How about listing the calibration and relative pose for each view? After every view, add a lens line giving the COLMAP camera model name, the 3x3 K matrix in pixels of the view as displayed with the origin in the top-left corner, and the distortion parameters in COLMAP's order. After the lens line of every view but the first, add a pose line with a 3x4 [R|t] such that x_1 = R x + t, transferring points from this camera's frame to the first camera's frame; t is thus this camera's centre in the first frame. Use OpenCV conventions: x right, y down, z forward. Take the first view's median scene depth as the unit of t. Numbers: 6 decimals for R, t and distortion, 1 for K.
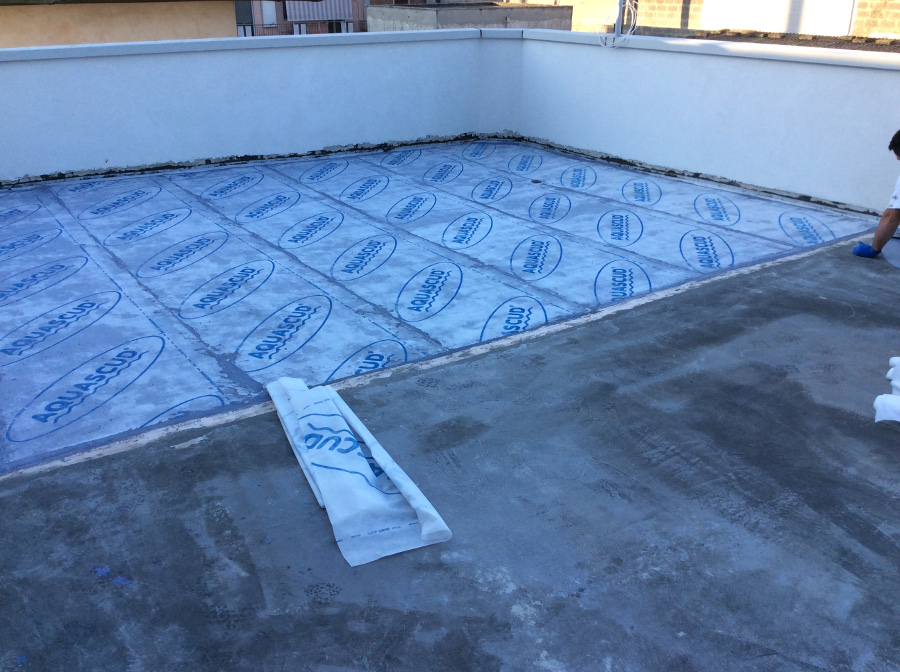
lens RADIAL K [[838.3, 0, 449.7], [0, 838.3, 336.2], [0, 0, 1]] dist [-0.015448, 0.000000]
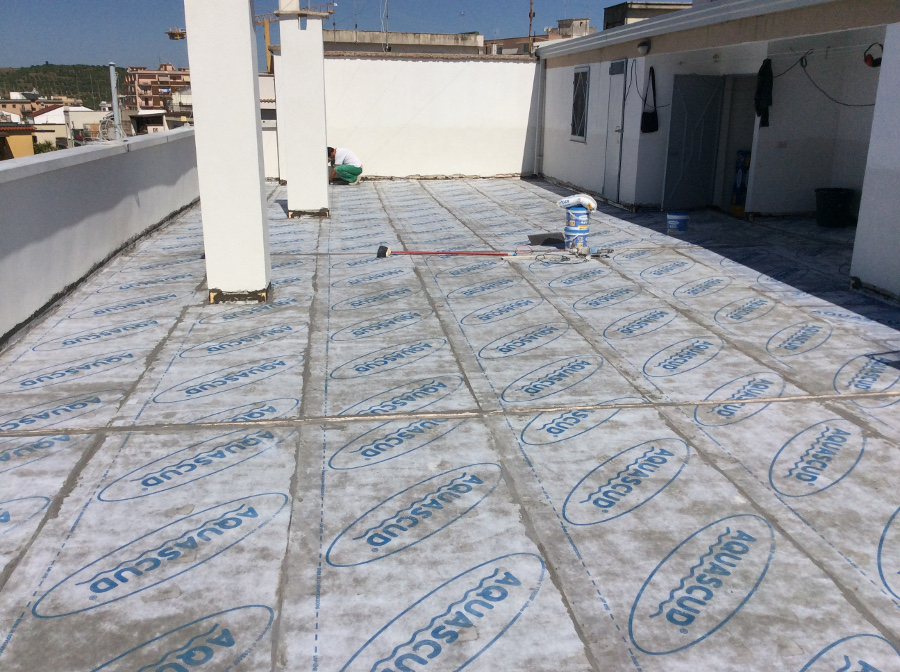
lens RADIAL K [[838.3, 0, 450.6], [0, 838.3, 337.5], [0, 0, 1]] dist [-0.015448, 0.000000]
pose [[-0.896384, -0.116474, 0.427704, -0.183275], [0.175837, 0.792277, 0.584276, -0.620290], [-0.406913, 0.598941, -0.689704, 1.503173]]
